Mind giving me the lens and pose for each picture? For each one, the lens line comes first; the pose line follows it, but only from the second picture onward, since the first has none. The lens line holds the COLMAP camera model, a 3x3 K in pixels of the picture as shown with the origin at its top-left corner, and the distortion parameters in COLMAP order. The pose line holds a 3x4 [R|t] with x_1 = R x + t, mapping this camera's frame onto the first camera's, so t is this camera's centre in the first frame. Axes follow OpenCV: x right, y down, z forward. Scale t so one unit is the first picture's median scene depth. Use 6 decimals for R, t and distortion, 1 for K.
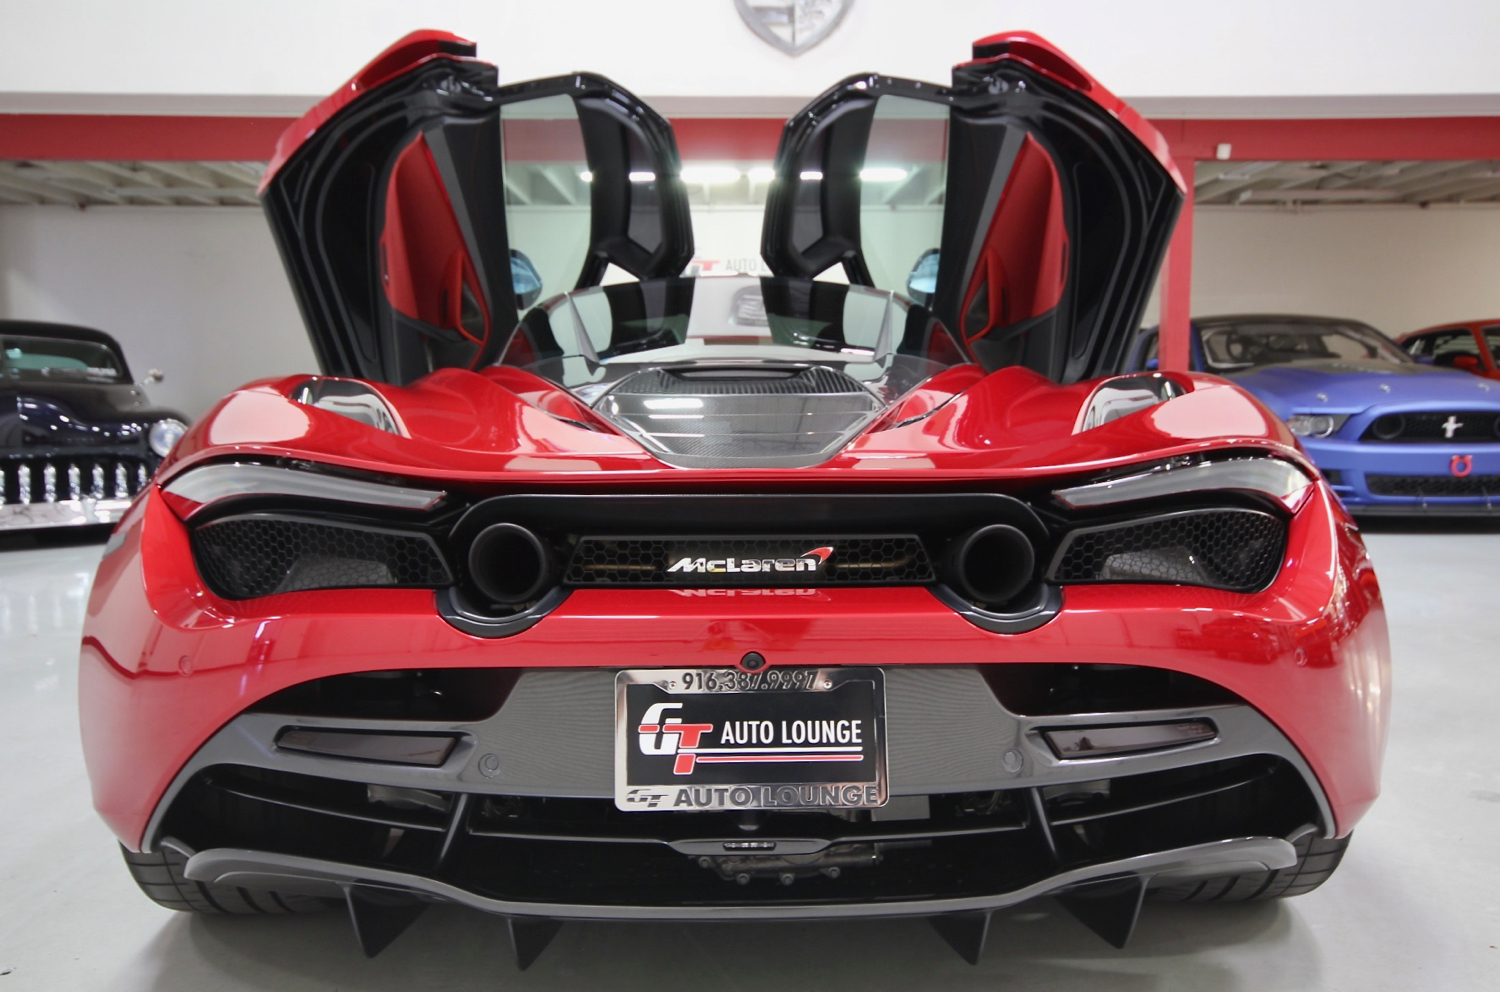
lens RADIAL K [[1142.3, 0, 759.5], [0, 1142.3, 506.2], [0, 0, 1]] dist [-0.011520, -0.005523]
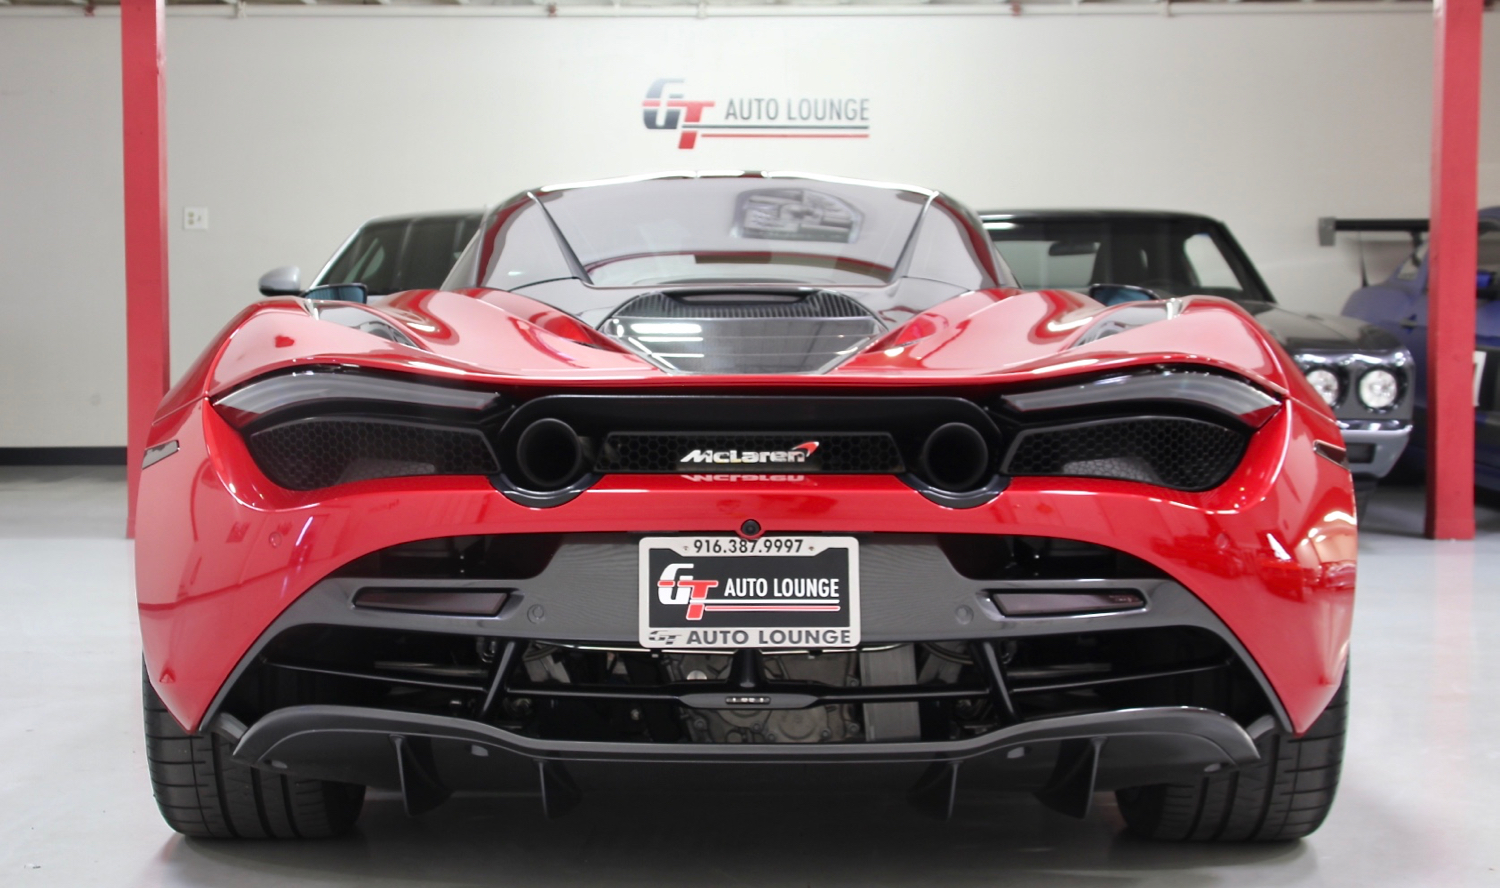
lens RADIAL K [[1552.9, 0, 744.3], [0, 1552.9, 435.0], [0, 0, 1]] dist [0.002396, 0.000000]
pose [[0.999831, 0.004560, -0.017810, 0.015408], [-0.005040, 0.999621, -0.027046, 0.072886], [0.017680, 0.027131, 0.999476, -0.632146]]
